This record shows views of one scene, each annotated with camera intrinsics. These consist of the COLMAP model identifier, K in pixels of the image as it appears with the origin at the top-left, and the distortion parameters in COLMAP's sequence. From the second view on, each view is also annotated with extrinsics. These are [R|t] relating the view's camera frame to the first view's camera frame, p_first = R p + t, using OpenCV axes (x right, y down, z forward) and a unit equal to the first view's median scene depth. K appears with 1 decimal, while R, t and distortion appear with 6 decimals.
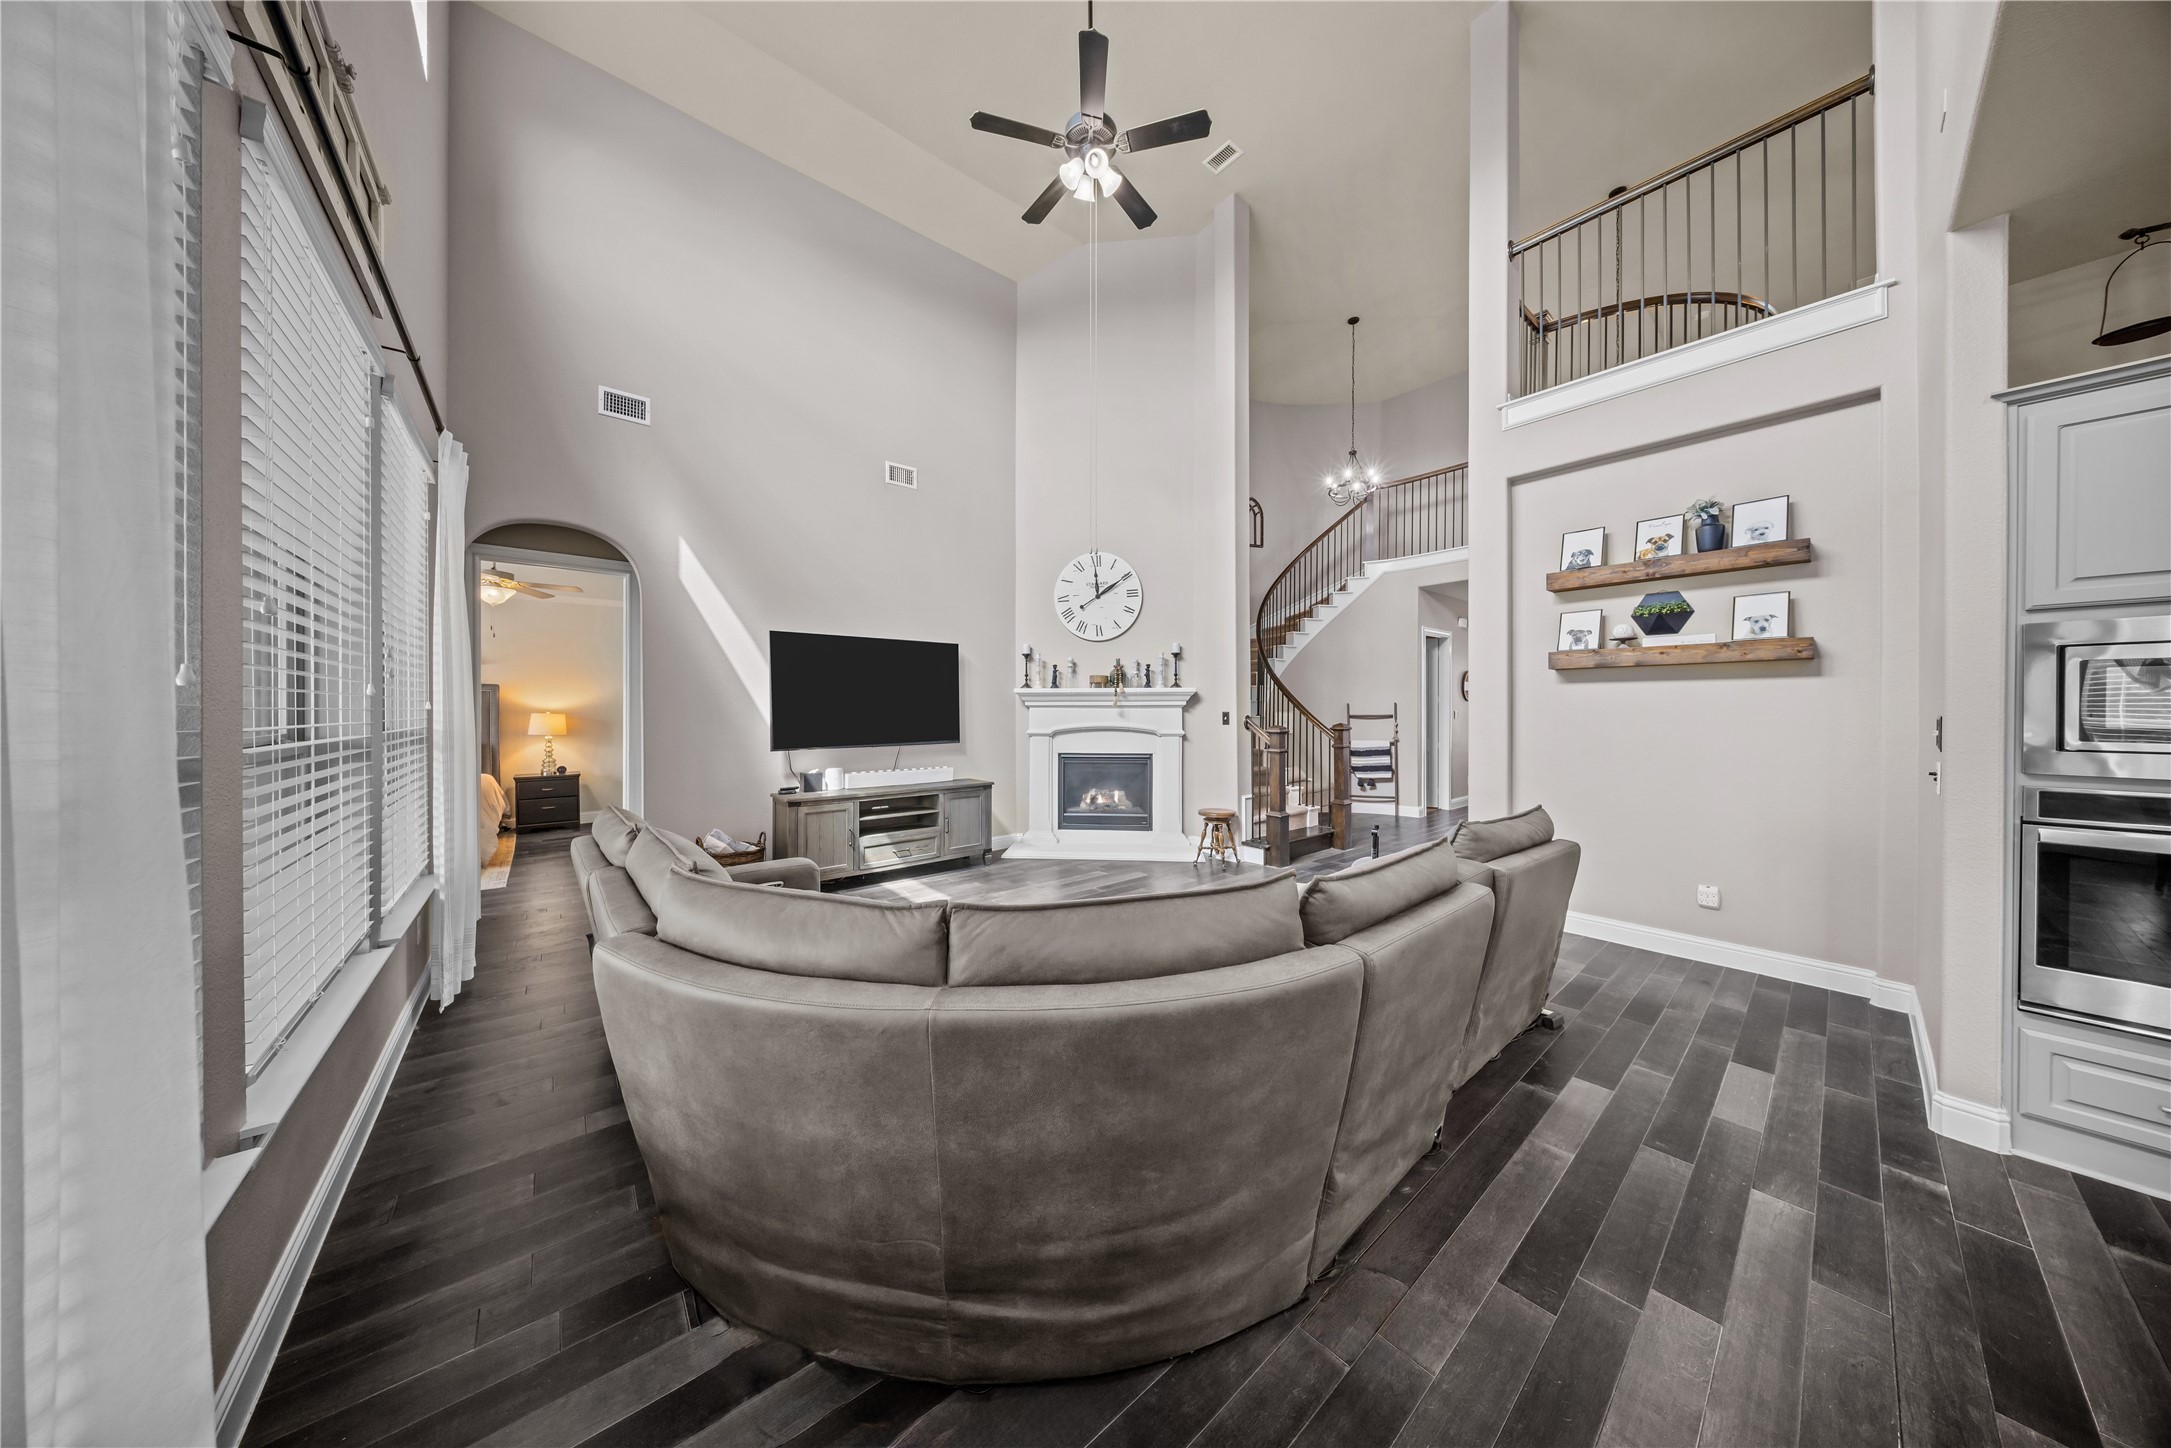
lens RADIAL K [[636.6, 0, 1088.6], [0, 636.6, 714.5], [0, 0, 1]] dist [0.001606, -0.001112]
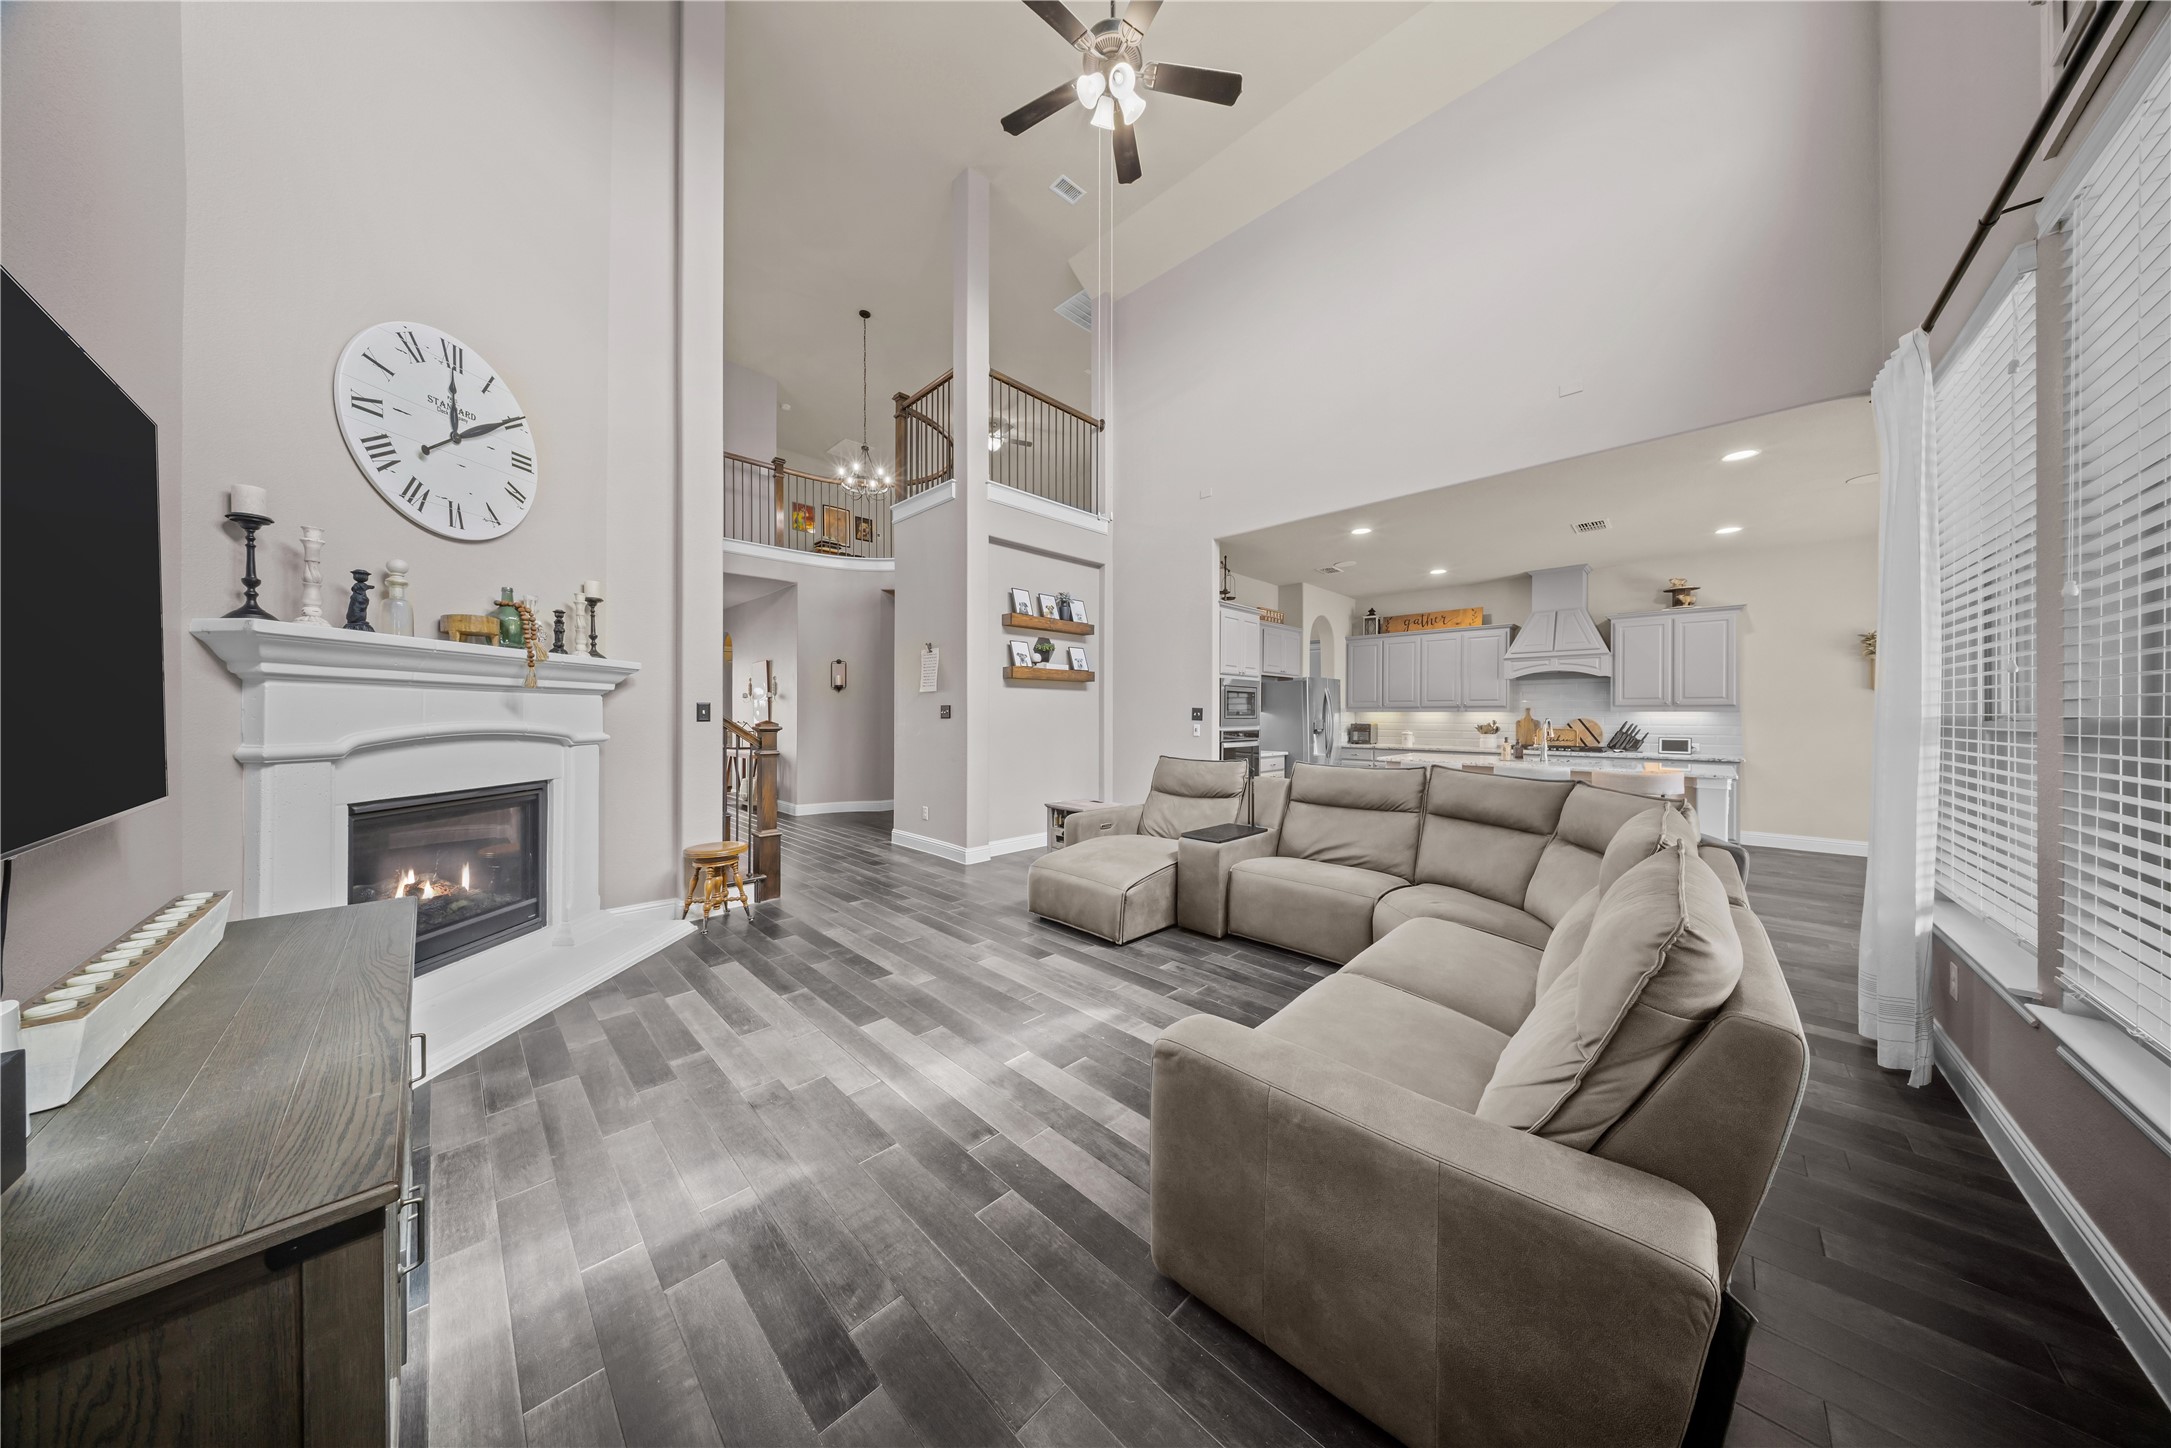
lens RADIAL K [[636.6, 0, 1088.1], [0, 636.6, 714.1], [0, 0, 1]] dist [0.001606, -0.001112]
pose [[-0.100284, 0.001367, 0.994958, -0.482601], [0.004608, 0.999989, -0.000910, 0.010203], [-0.994948, 0.004494, -0.100289, 0.617133]]
